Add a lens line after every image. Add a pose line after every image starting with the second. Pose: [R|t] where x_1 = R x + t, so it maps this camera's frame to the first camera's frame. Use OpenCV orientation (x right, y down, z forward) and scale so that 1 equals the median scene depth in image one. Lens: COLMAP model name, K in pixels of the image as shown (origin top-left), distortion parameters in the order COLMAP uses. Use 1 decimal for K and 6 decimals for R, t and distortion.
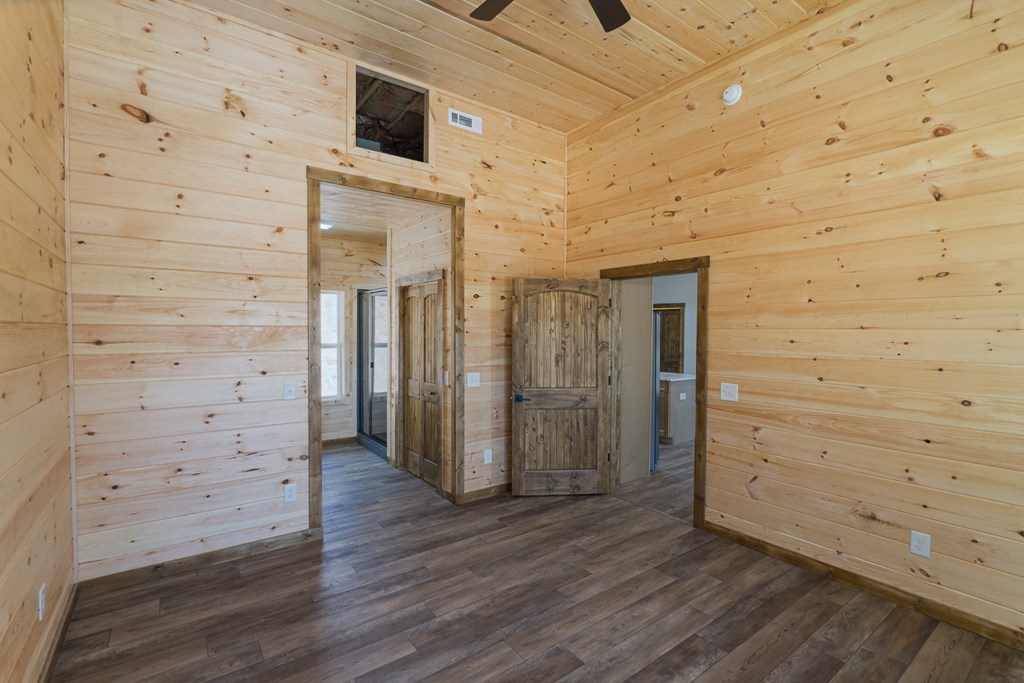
lens RADIAL K [[478.6, 0, 518.7], [0, 478.6, 325.3], [0, 0, 1]] dist [-0.005322, 0.001919]
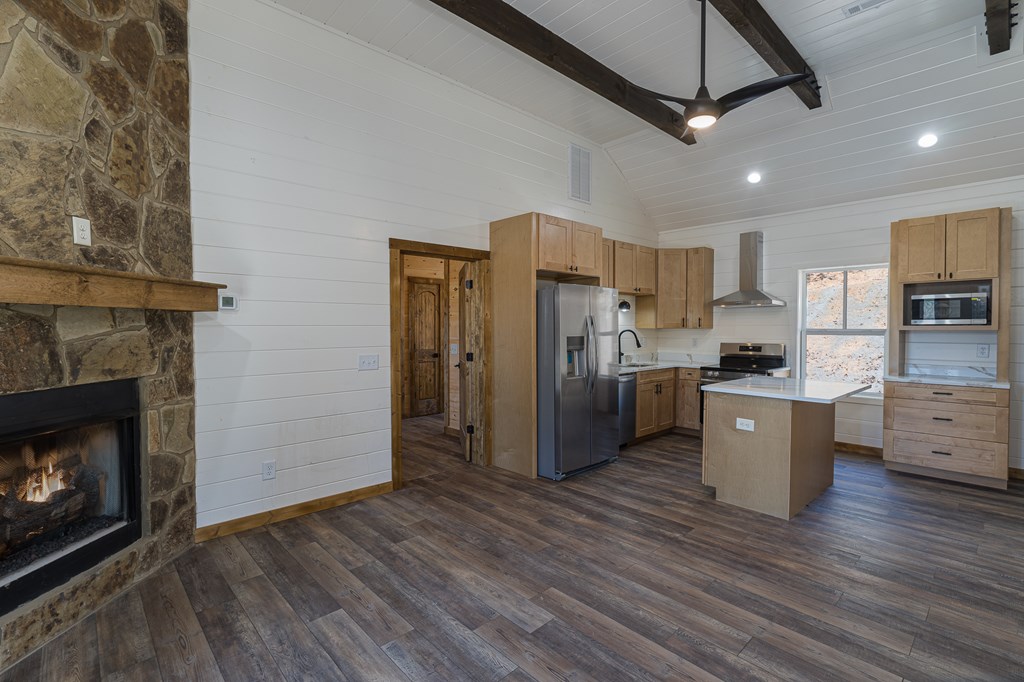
lens RADIAL K [[478.6, 0, 518.4], [0, 478.6, 336.5], [0, 0, 1]] dist [-0.005322, 0.001919]
pose [[0.089217, 0.003449, -0.996006, 1.282364], [0.000042, 0.999994, 0.003466, 0.067259], [0.996012, -0.000351, 0.089216, 1.027829]]
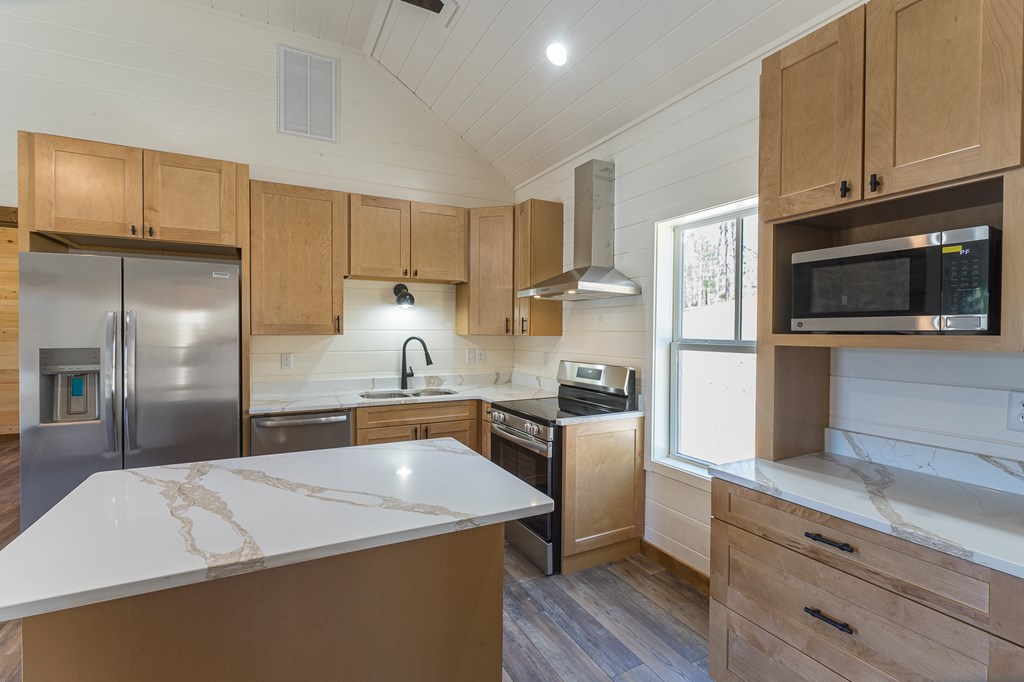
lens RADIAL K [[478.6, 0, 502.4], [0, 478.6, 337.8], [0, 0, 1]] dist [-0.005322, 0.001919]
pose [[-0.187578, -0.003532, -0.982243, 0.752502], [-0.011035, 0.999938, -0.001488, 0.053720], [0.982188, 0.010560, -0.187605, 1.809536]]
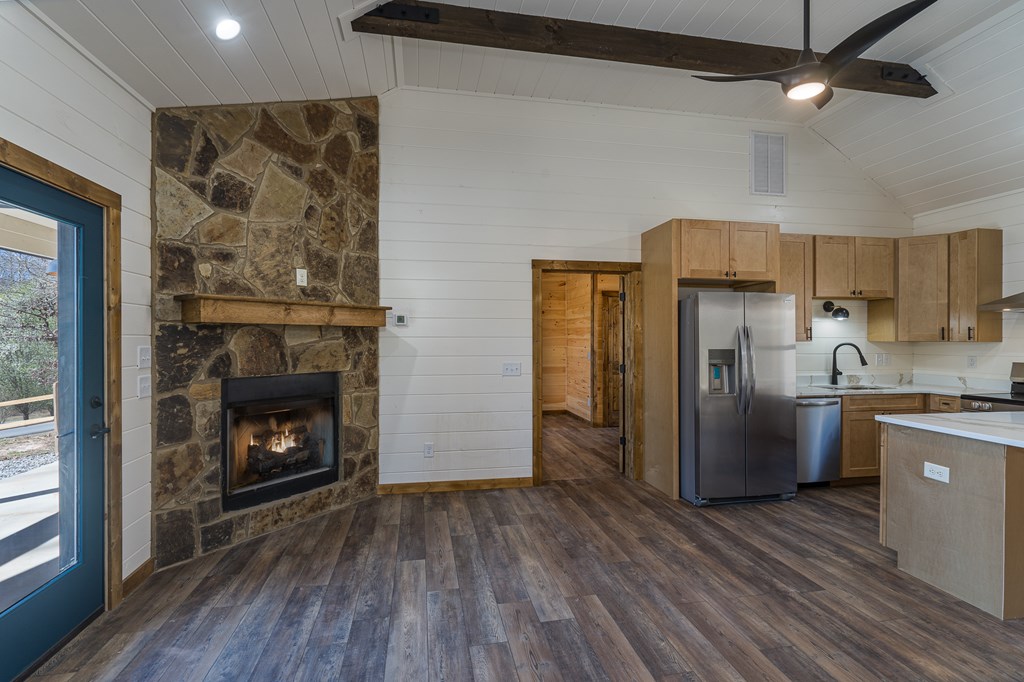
lens RADIAL K [[478.6, 0, 500.1], [0, 478.6, 338.7], [0, 0, 1]] dist [-0.005322, 0.001919]
pose [[-0.471014, -0.020789, -0.881881, 1.287654], [-0.011426, 0.999782, -0.017465, 0.071060], [0.882051, 0.001850, -0.471149, 1.285242]]
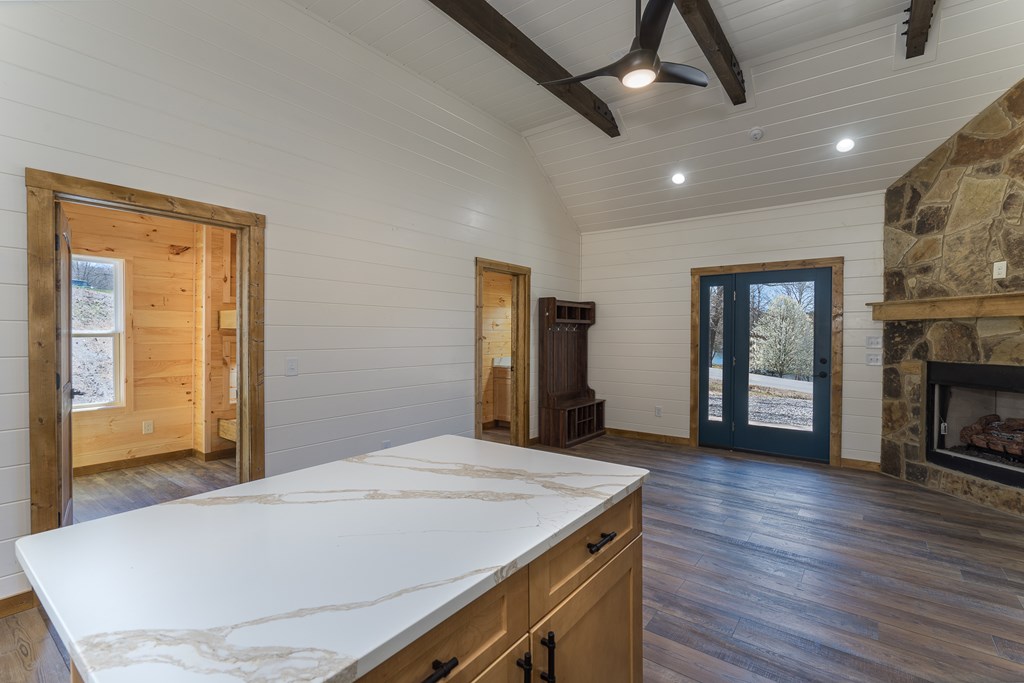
lens RADIAL K [[478.6, 0, 514.9], [0, 478.6, 336.3], [0, 0, 1]] dist [-0.005322, 0.001919]
pose [[-0.240448, -0.028021, 0.970258, 0.149262], [-0.011032, 0.999598, 0.026135, 0.058682], [-0.970599, -0.004420, -0.240660, 1.606725]]
